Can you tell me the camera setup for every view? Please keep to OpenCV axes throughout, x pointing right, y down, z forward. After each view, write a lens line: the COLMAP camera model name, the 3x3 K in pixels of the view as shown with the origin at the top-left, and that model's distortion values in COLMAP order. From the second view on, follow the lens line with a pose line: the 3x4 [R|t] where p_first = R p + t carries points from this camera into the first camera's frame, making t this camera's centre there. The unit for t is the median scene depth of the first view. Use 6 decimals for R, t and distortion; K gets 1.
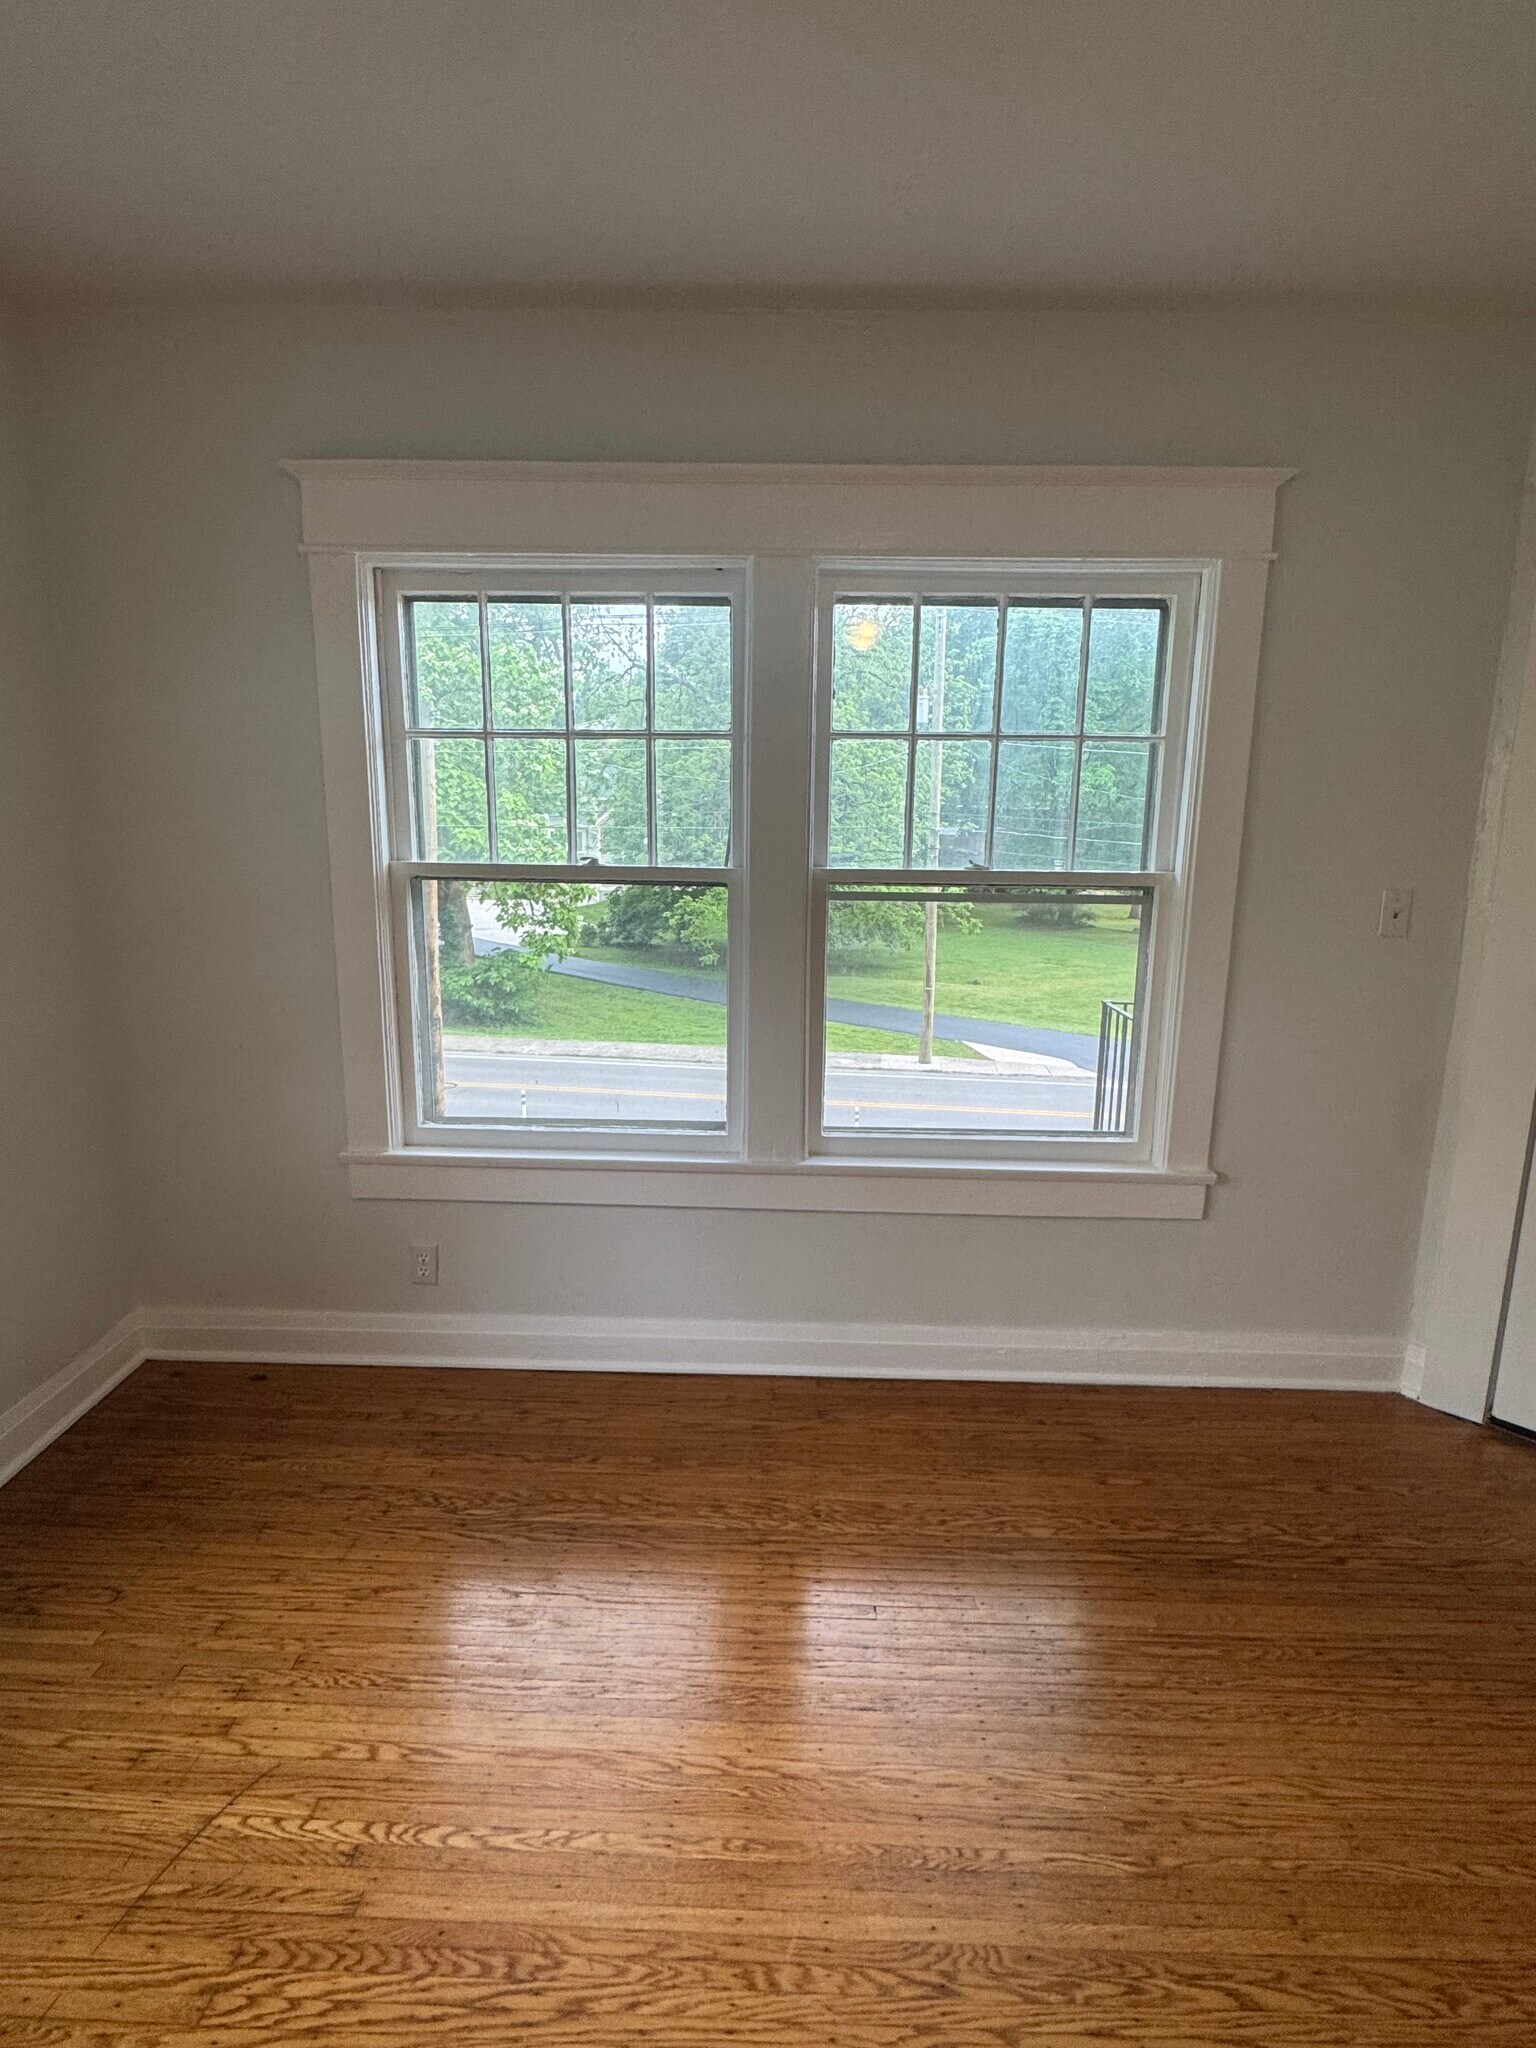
lens RADIAL K [[1387.6, 0, 767.5], [0, 1387.6, 1113.8], [0, 0, 1]] dist [-0.001399, -0.000092]
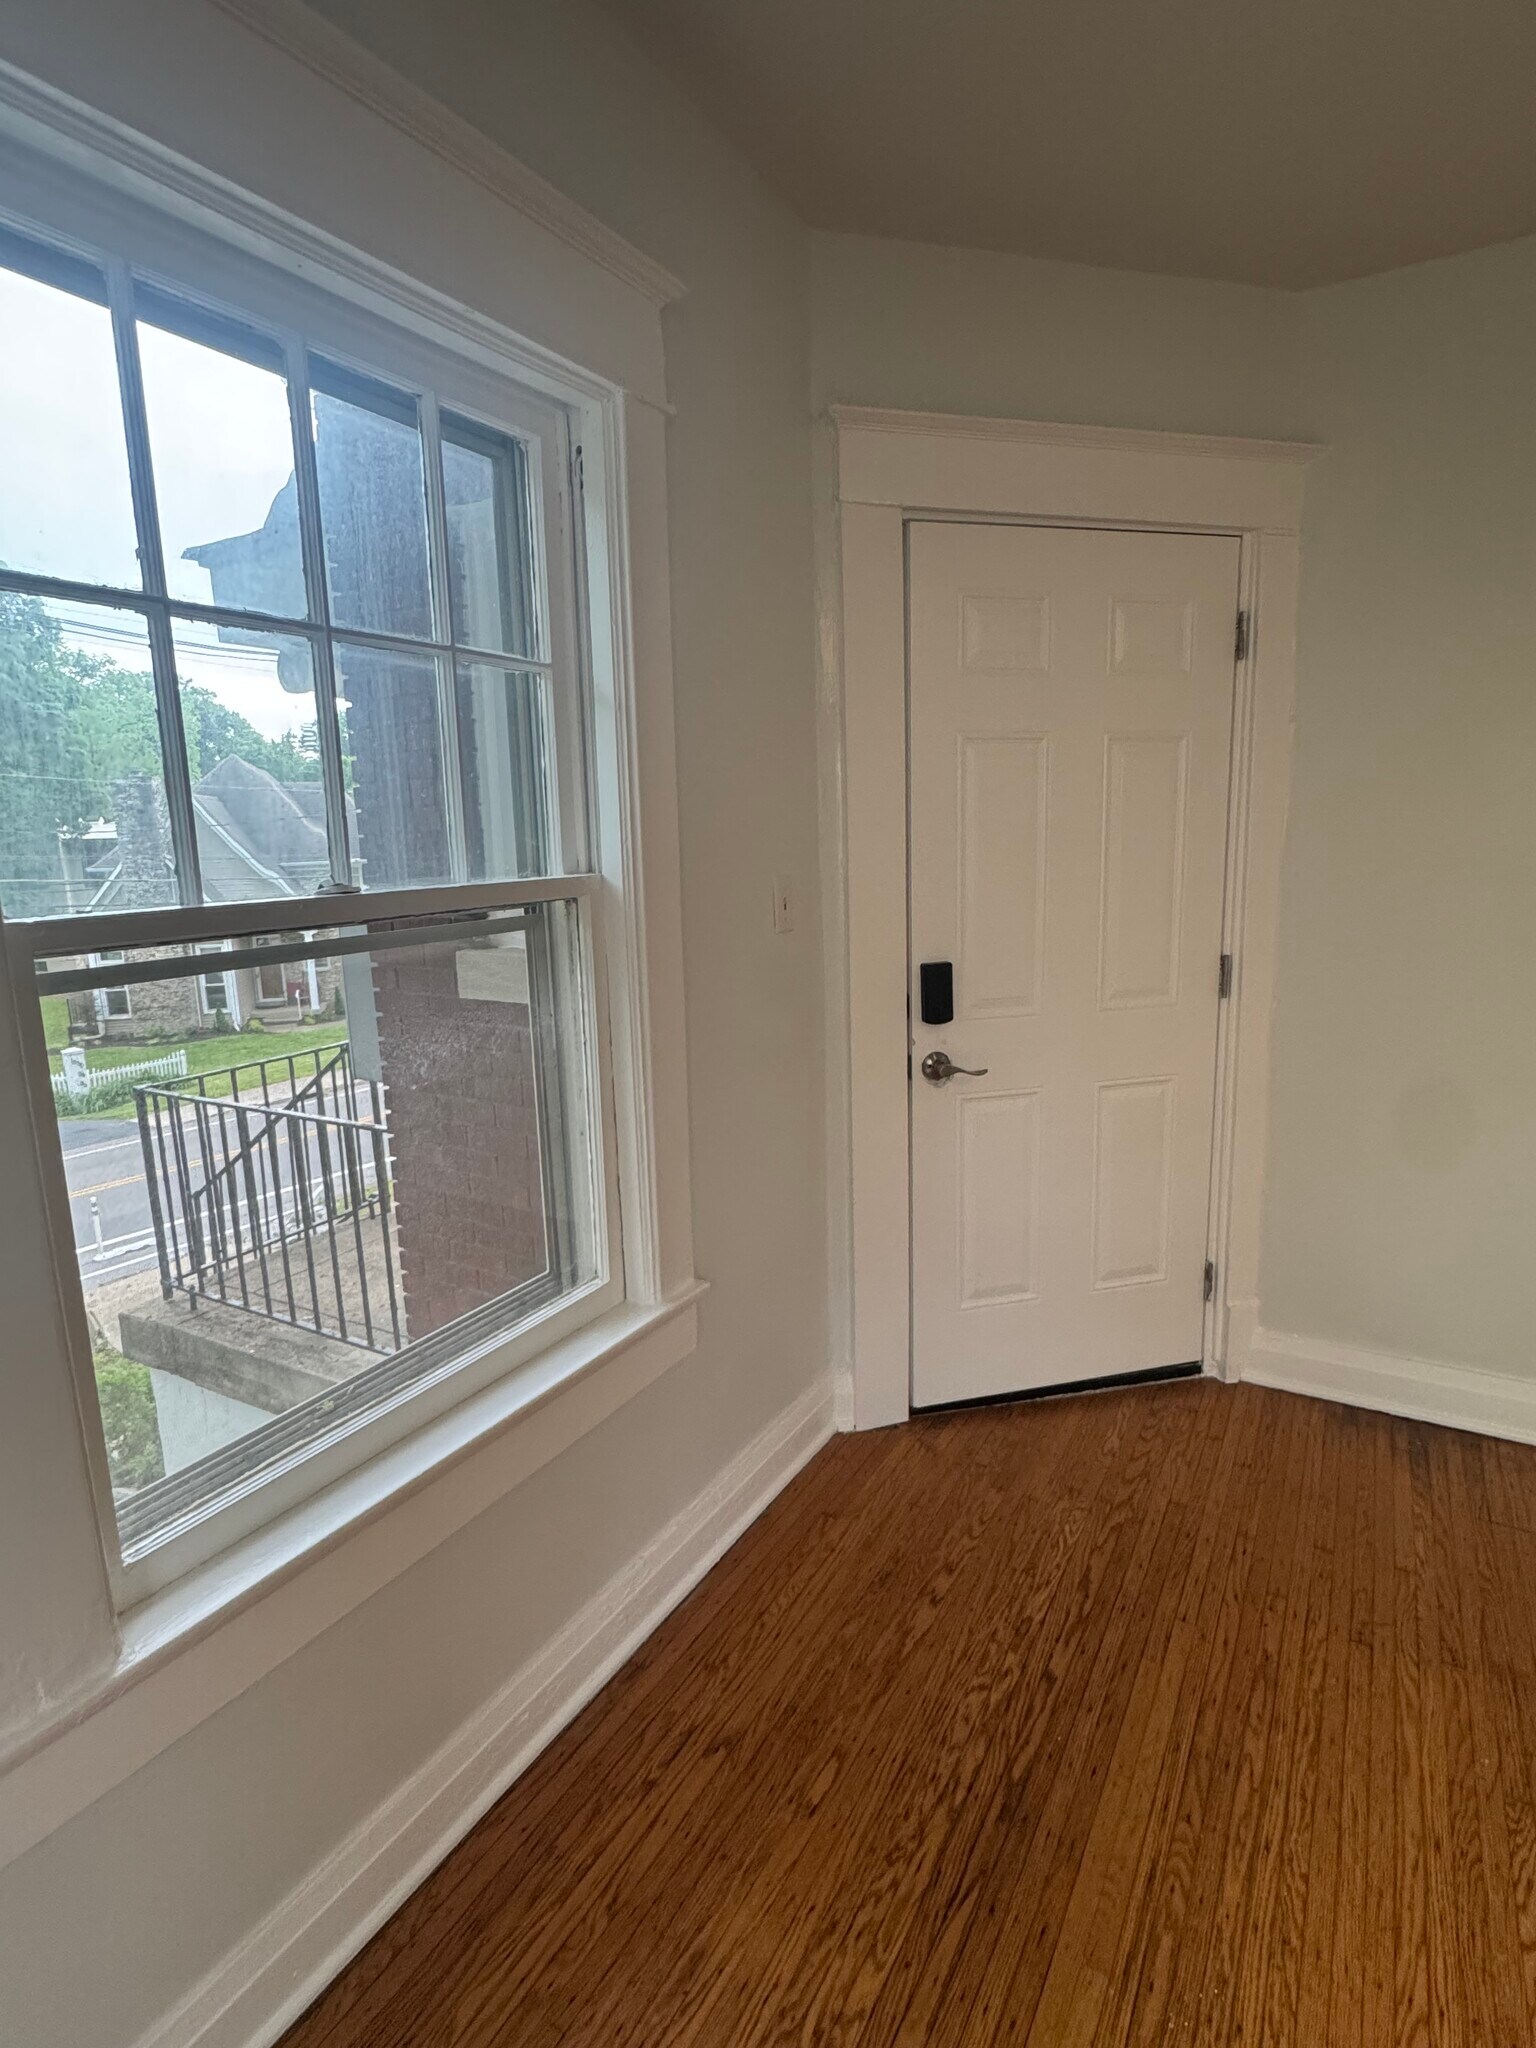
lens RADIAL K [[1072.4, 0, 768.0], [0, 1072.4, 1024.0], [0, 0, 1]] dist [-0.000777, -0.000067]
pose [[0.464908, -0.180348, 0.866796, -0.120700], [0.257538, 0.964245, 0.062493, -0.111262], [-0.847074, 0.194180, 0.494731, 0.669184]]
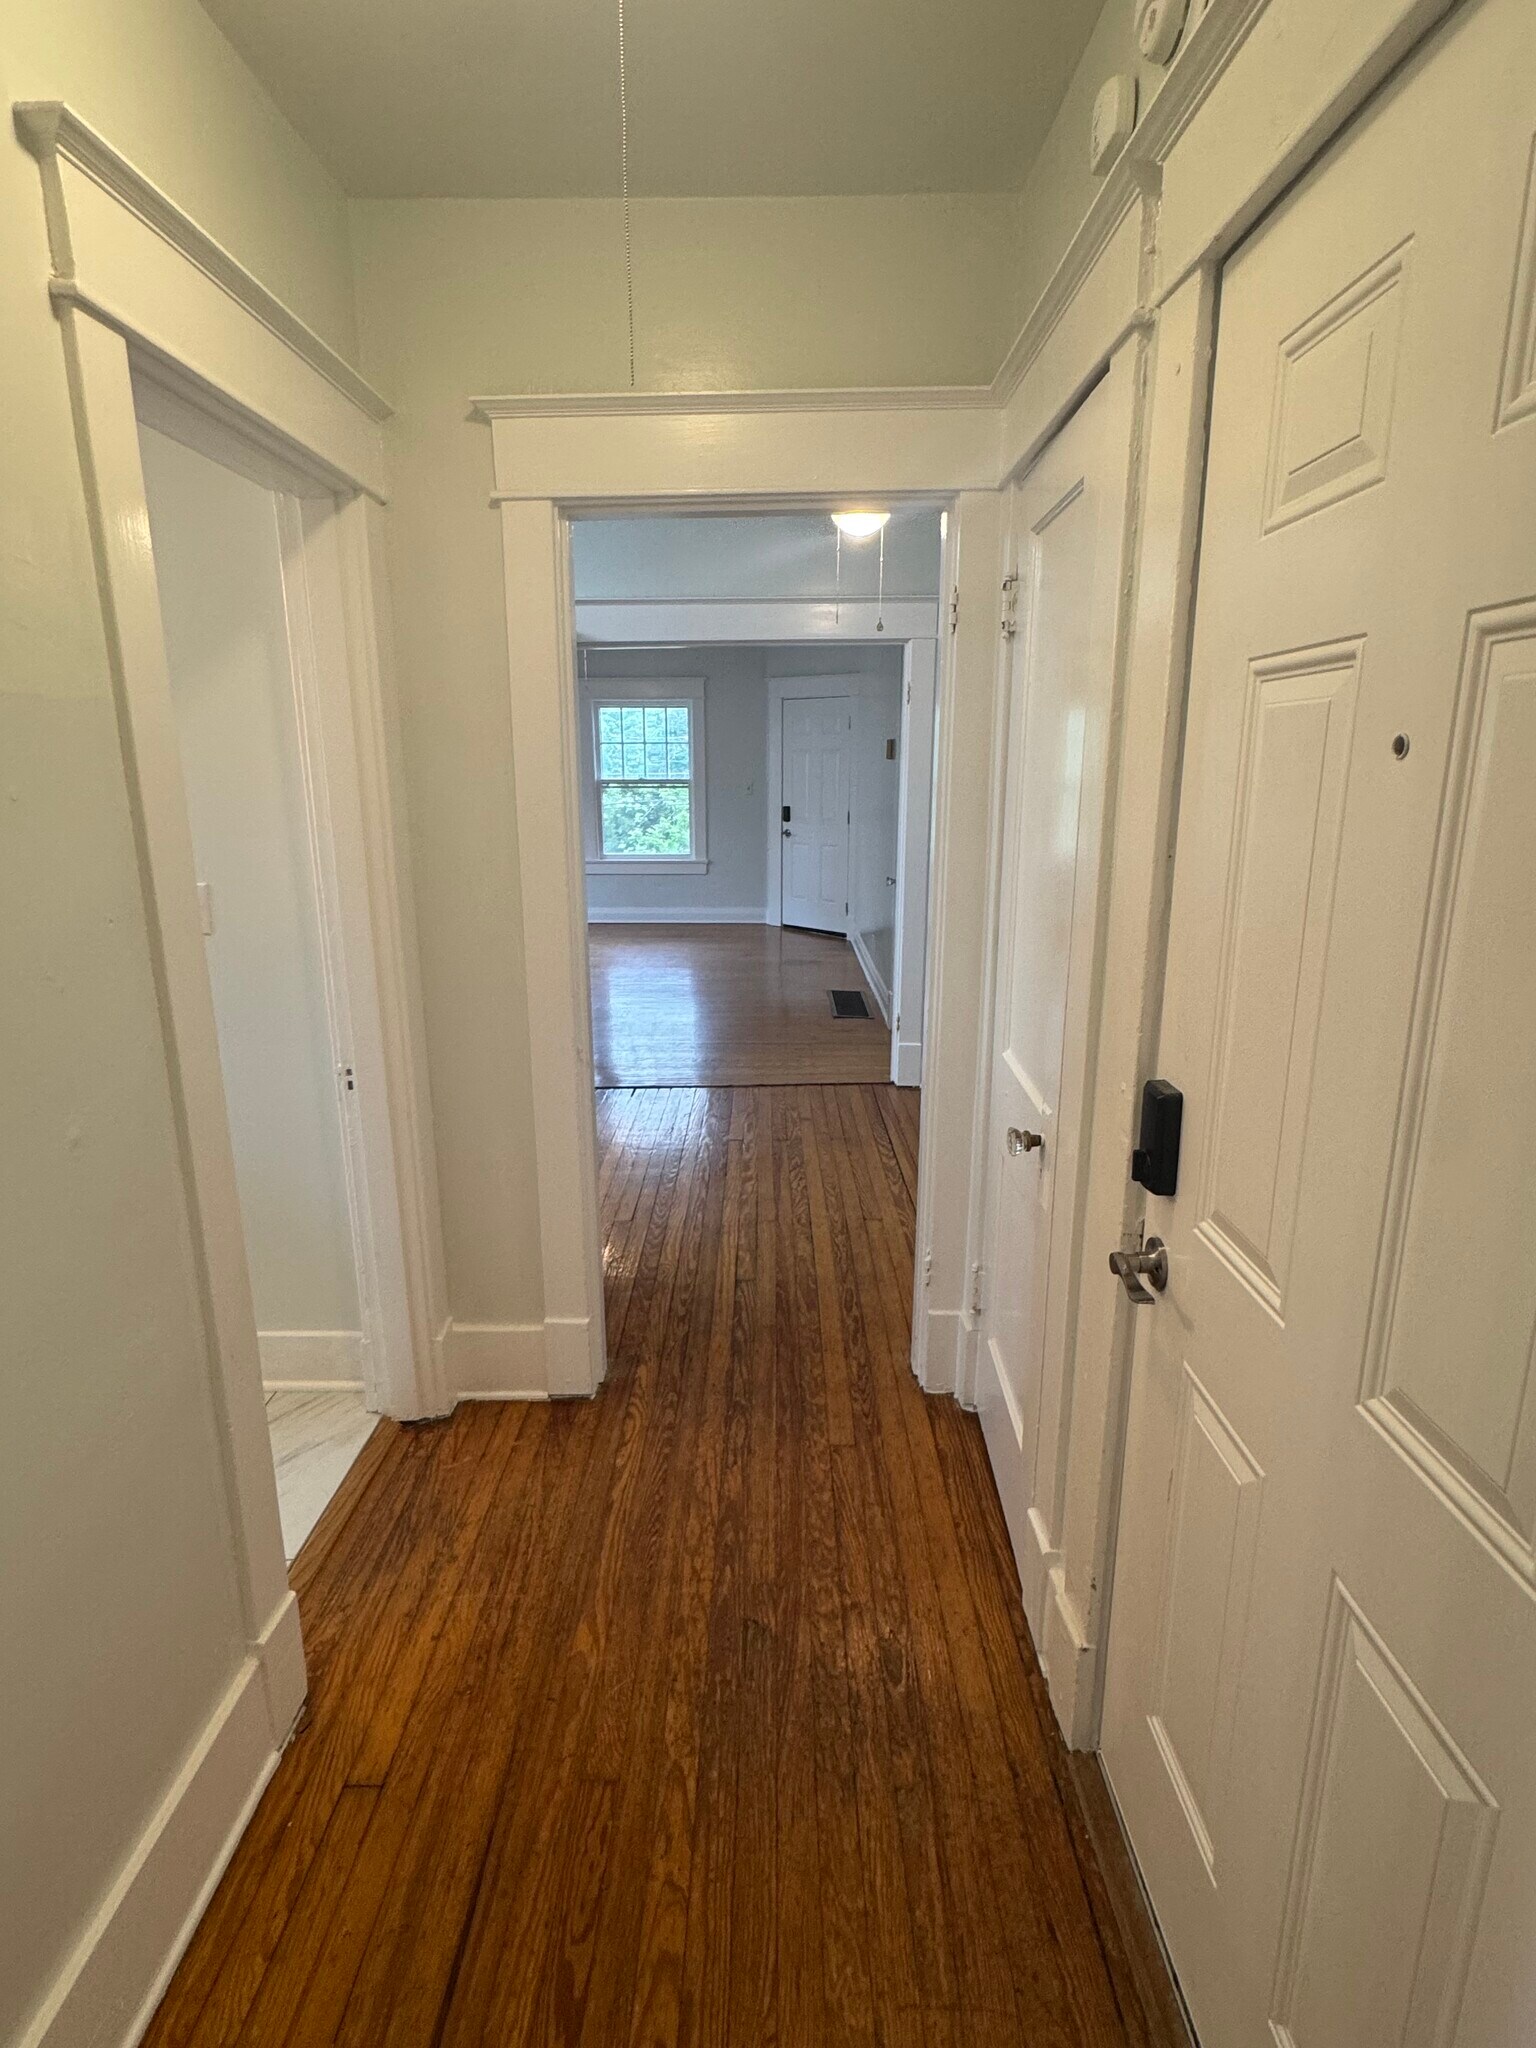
lens RADIAL K [[1072.4, 0, 768.0], [0, 1072.4, 1024.0], [0, 0, 1]] dist [-0.000777, -0.000067]
pose [[0.999181, -0.026300, 0.030758, 0.385703], [0.026537, 0.999621, -0.007330, 0.505039], [-0.030554, 0.008140, 0.999500, -1.861098]]
